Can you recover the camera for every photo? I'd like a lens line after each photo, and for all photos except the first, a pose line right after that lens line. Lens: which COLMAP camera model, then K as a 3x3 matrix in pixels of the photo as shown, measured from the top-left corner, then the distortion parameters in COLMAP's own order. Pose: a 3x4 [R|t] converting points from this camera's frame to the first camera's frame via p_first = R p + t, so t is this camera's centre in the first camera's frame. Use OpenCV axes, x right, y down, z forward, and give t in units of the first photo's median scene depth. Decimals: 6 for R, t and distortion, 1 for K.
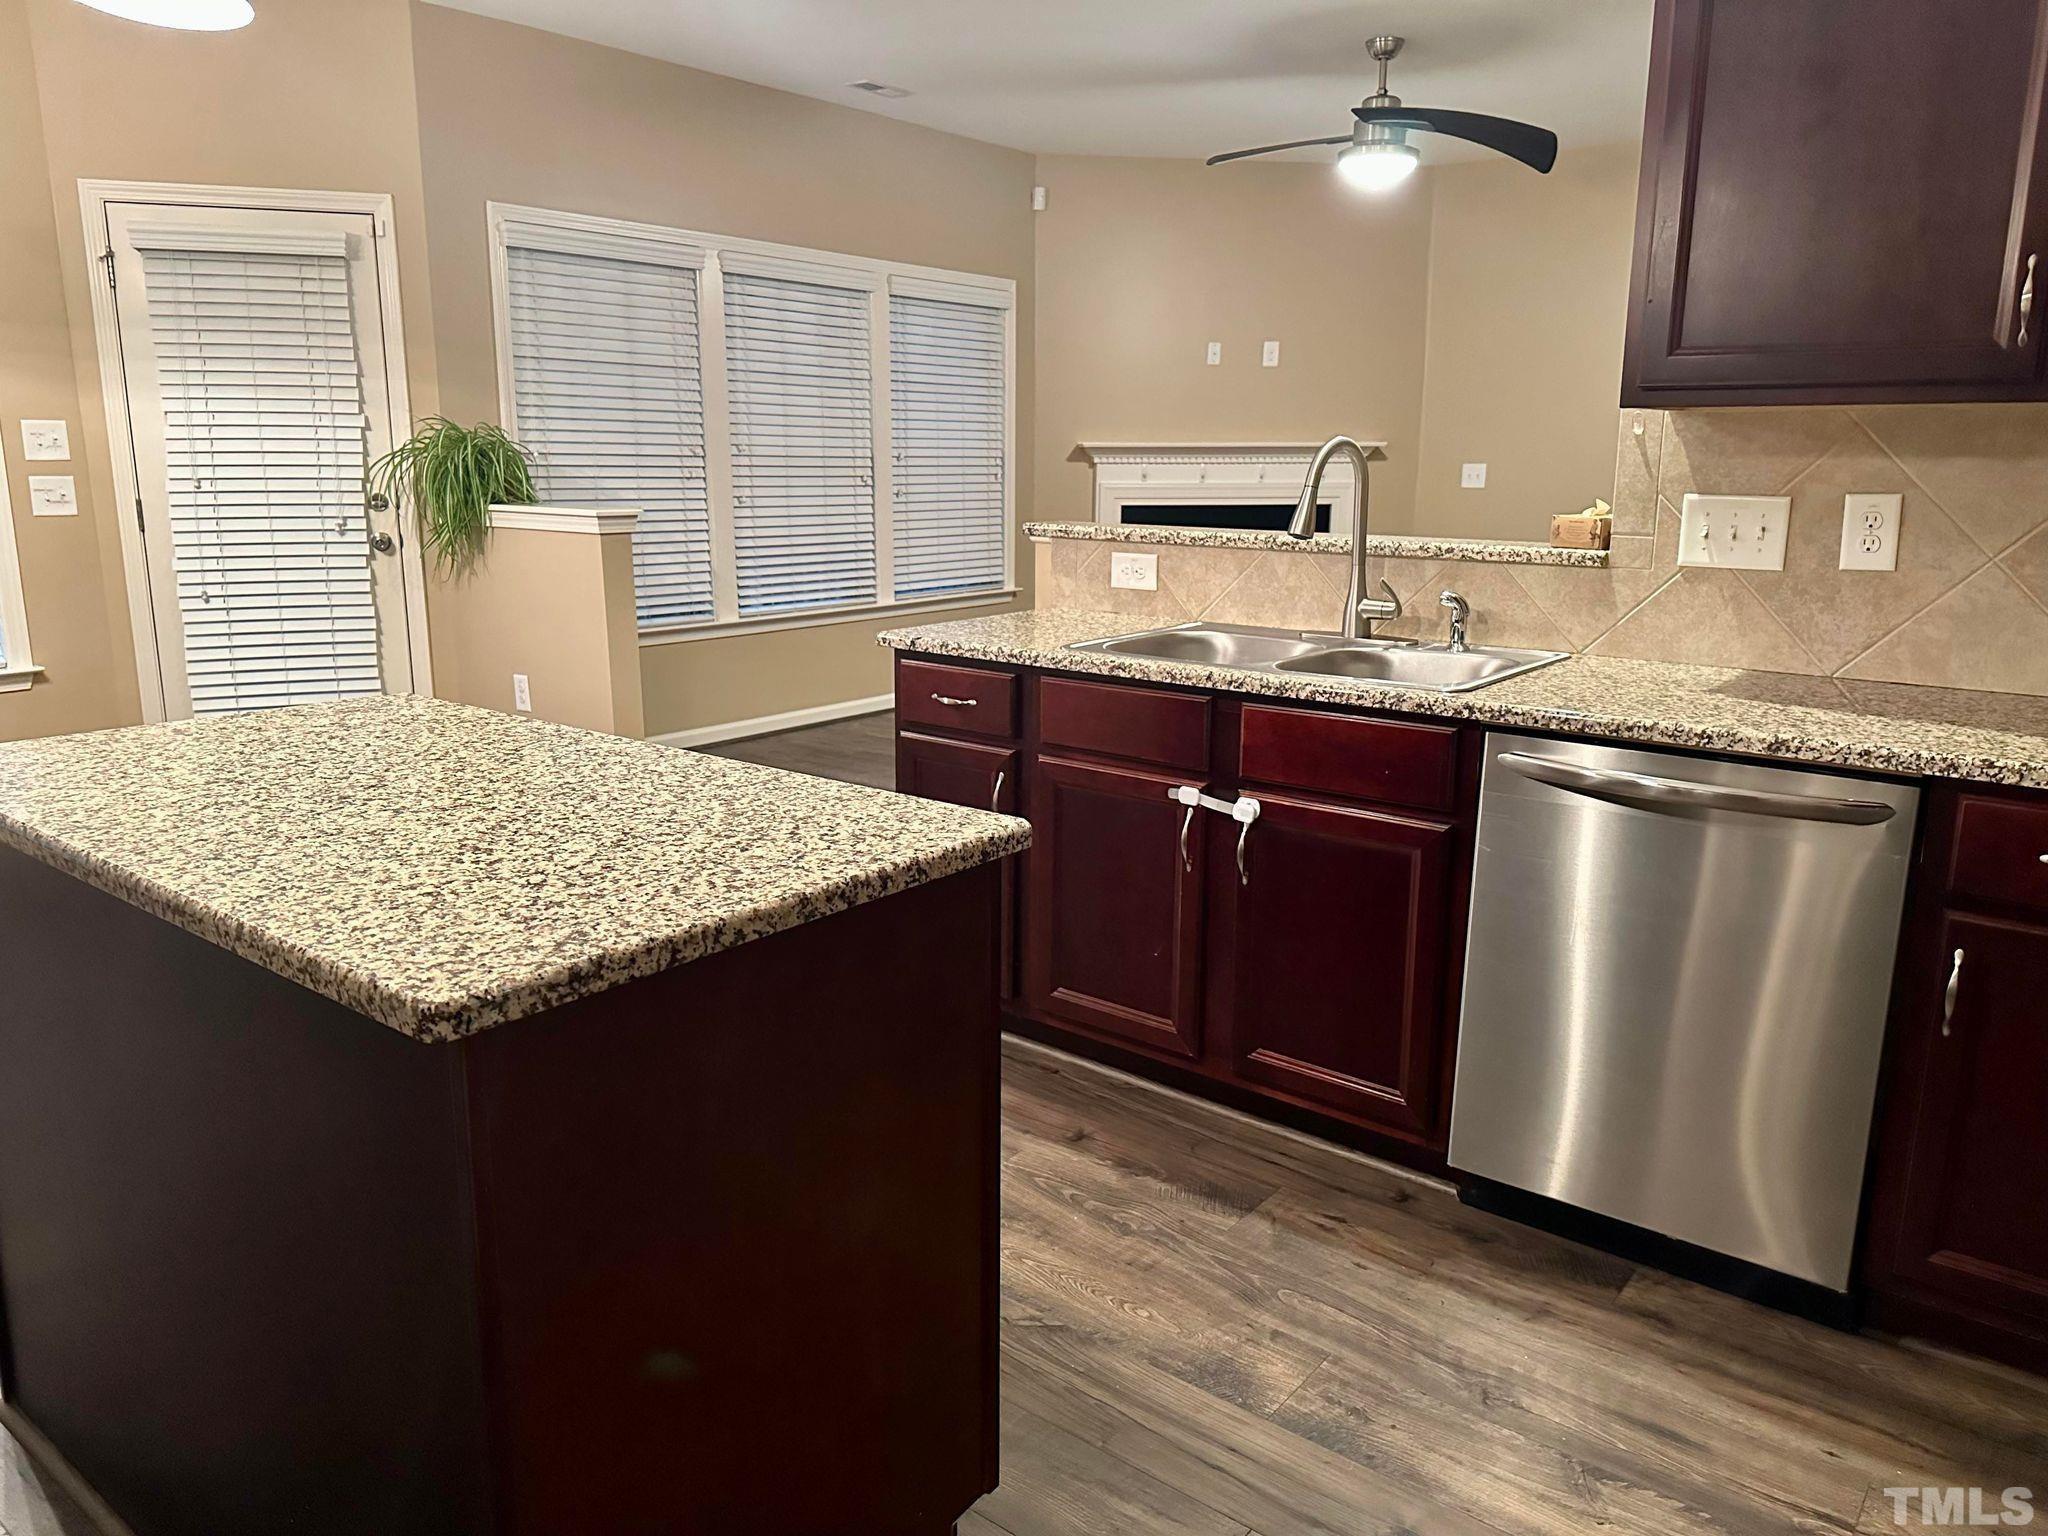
lens RADIAL K [[1429.1, 0, 1014.8], [0, 1429.1, 755.8], [0, 0, 1]] dist [0.119385, -0.223501]
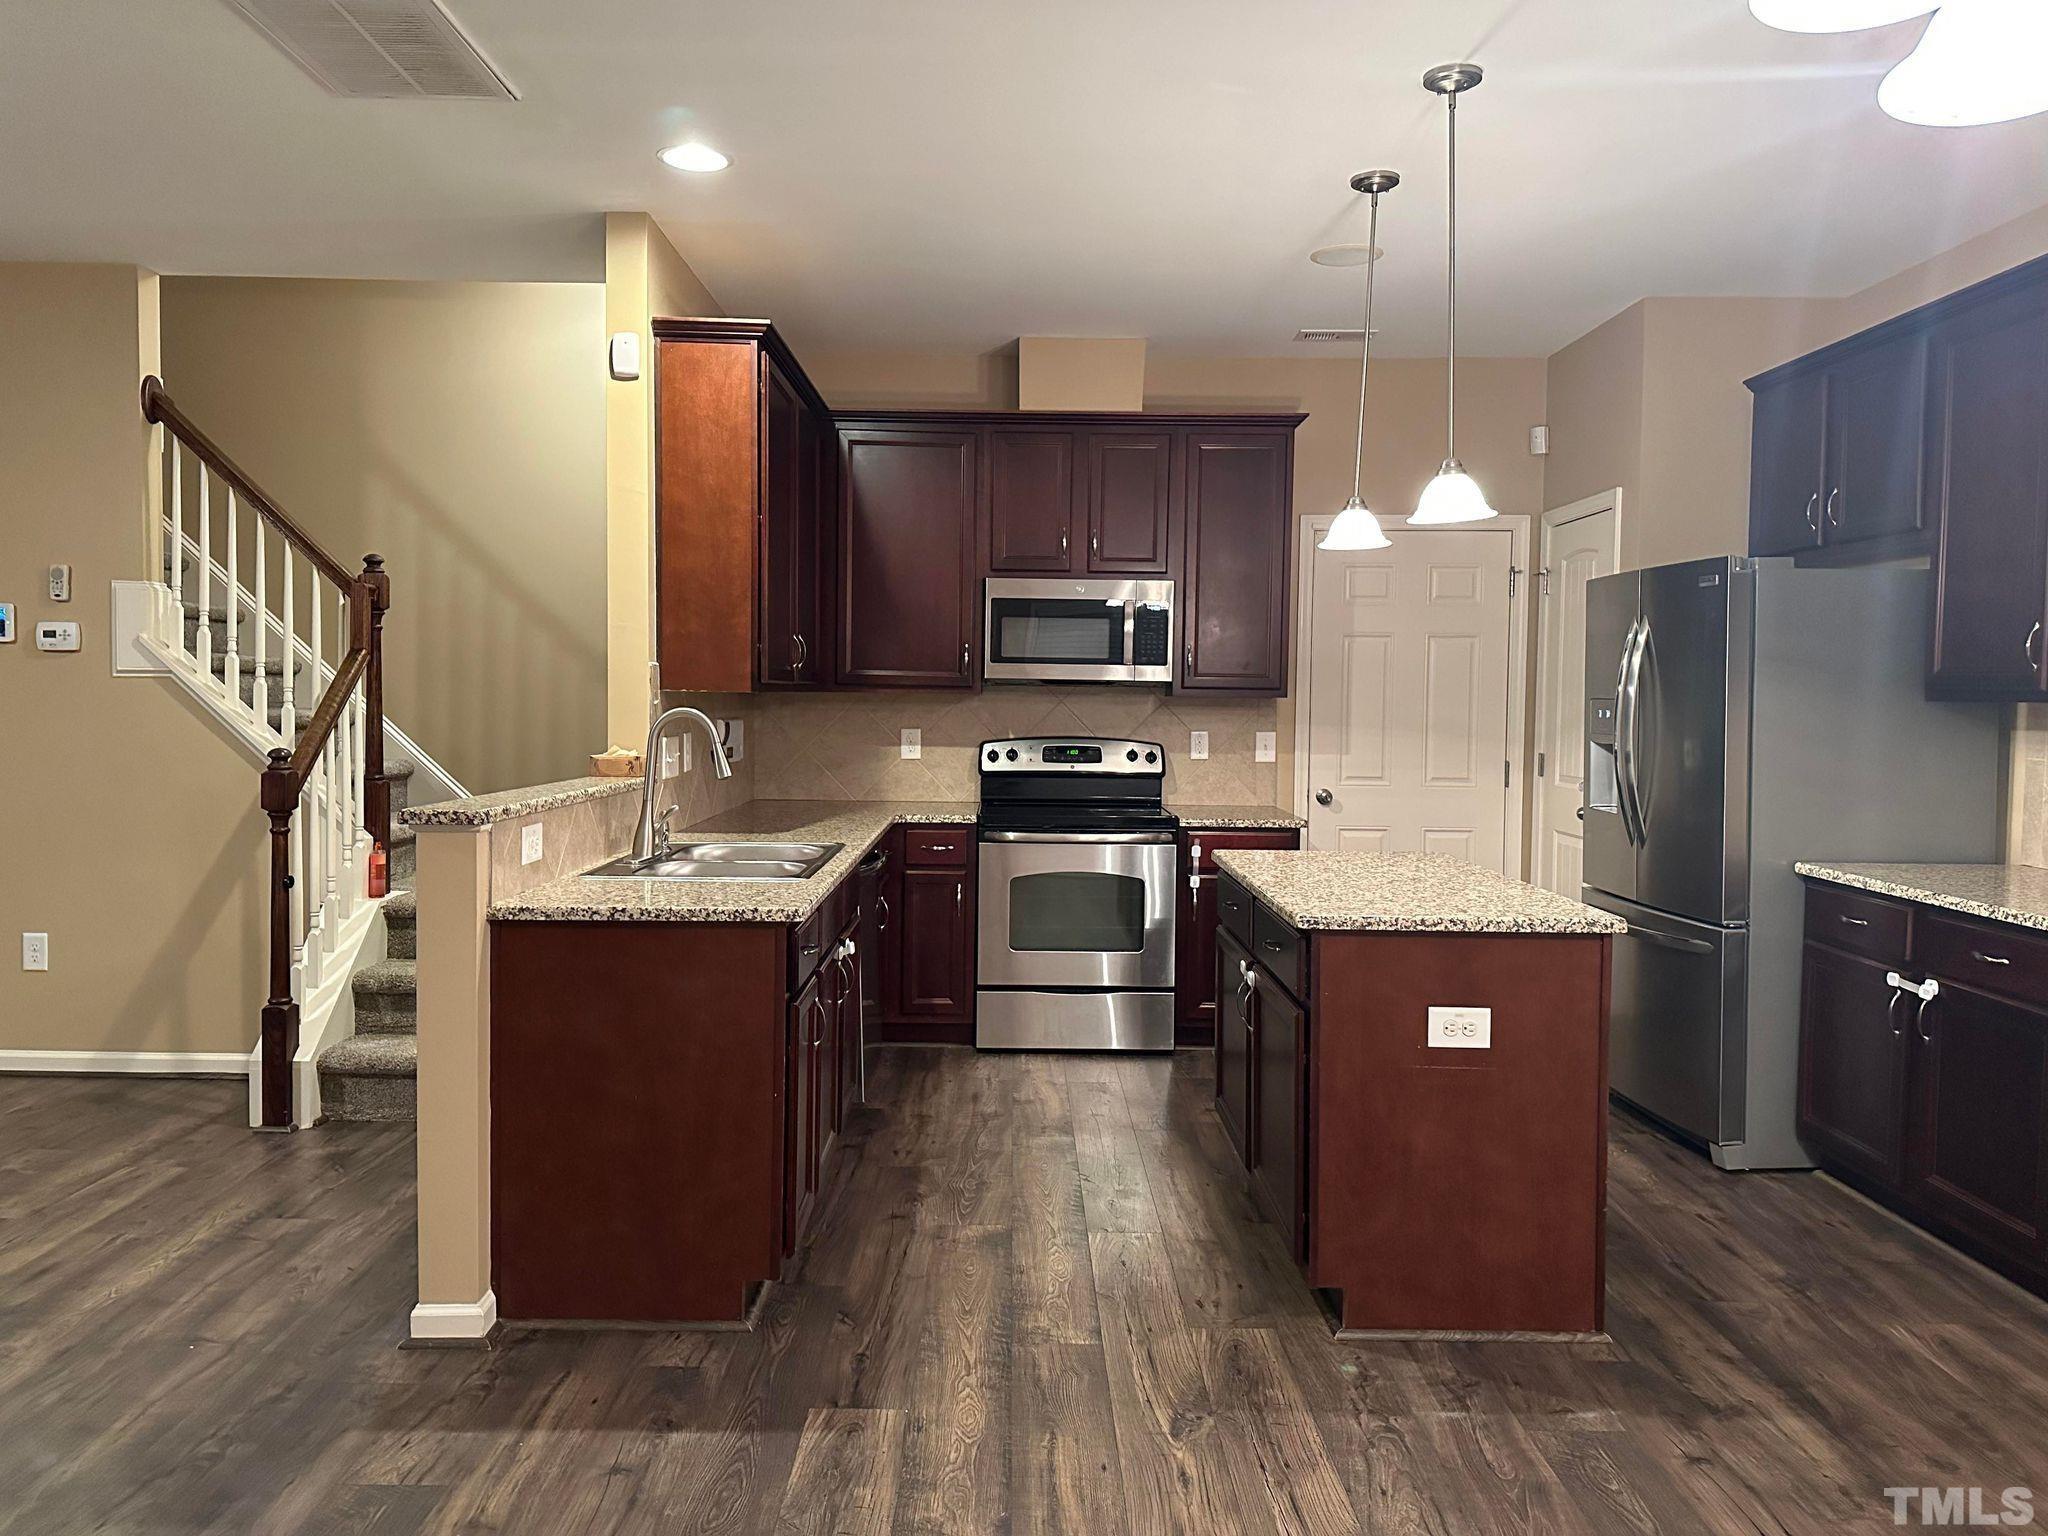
lens RADIAL K [[1418.0, 0, 1024.0], [0, 1418.0, 768.0], [0, 0, 1]] dist [-0.003923, -0.002283]
pose [[-0.626131, -0.052715, 0.777934, -1.025233], [0.150558, 0.970761, 0.186961, -0.368412], [-0.765044, 0.234186, -0.599887, 1.577352]]
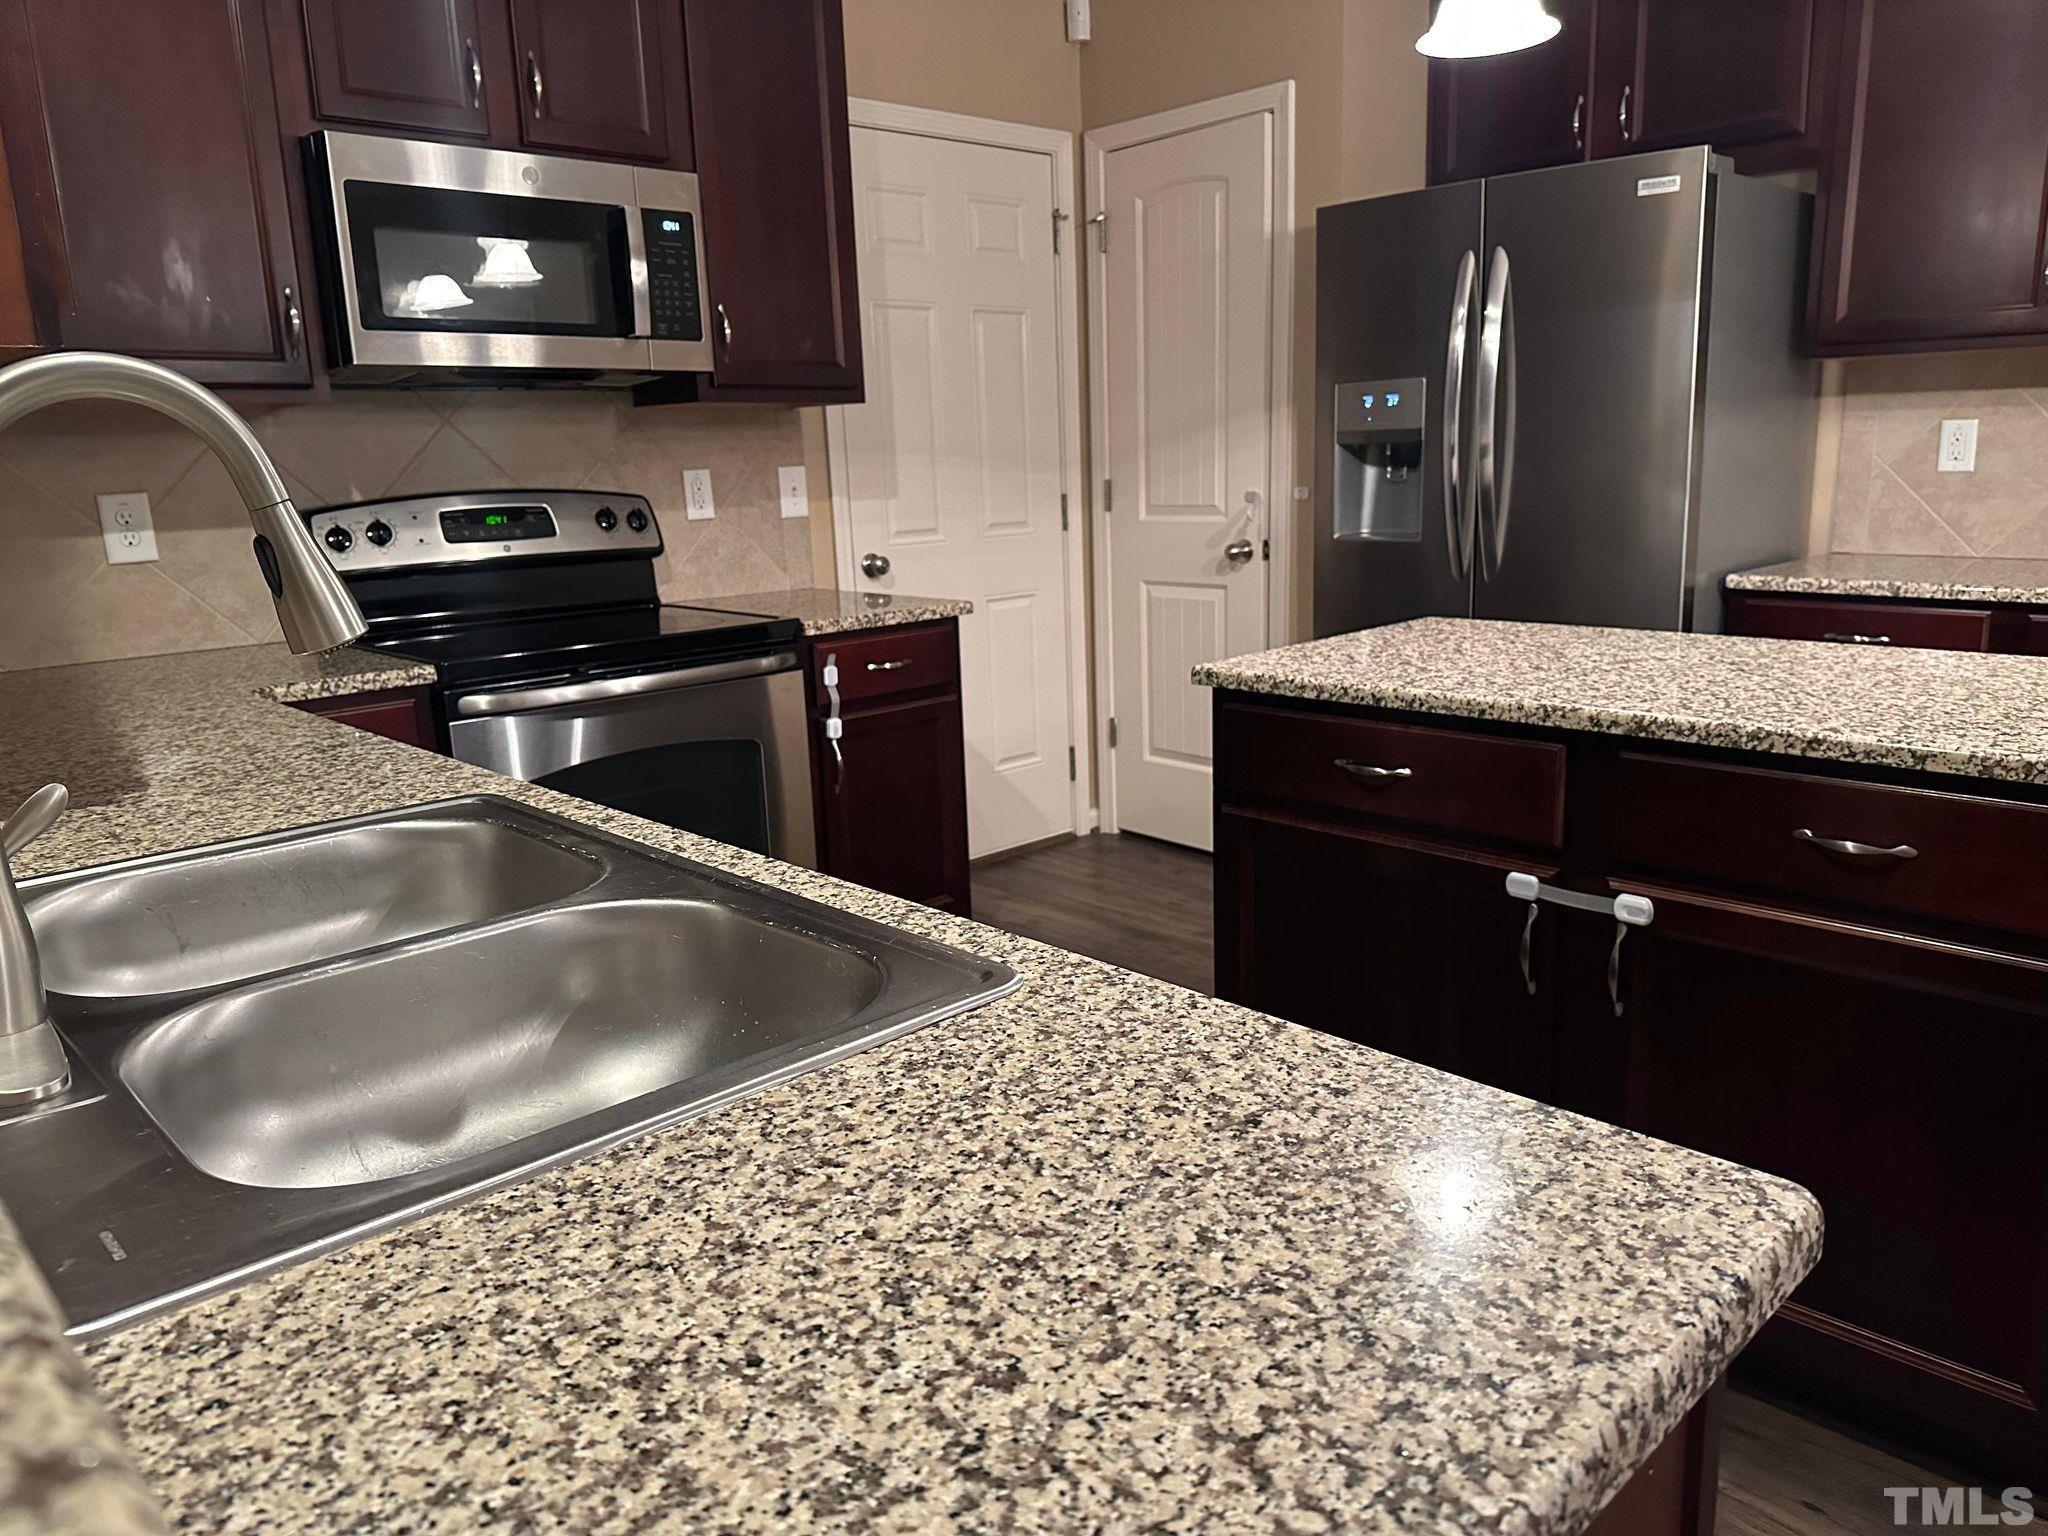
lens RADIAL K [[1427.6, 0, 1047.3], [0, 1427.6, 756.8], [0, 0, 1]] dist [0.107001, -0.154776]
pose [[-0.989717, -0.001403, 0.143030, -0.027258], [0.058285, 0.909211, 0.412235, -0.258717], [-0.130623, 0.416333, -0.899780, 1.285322]]
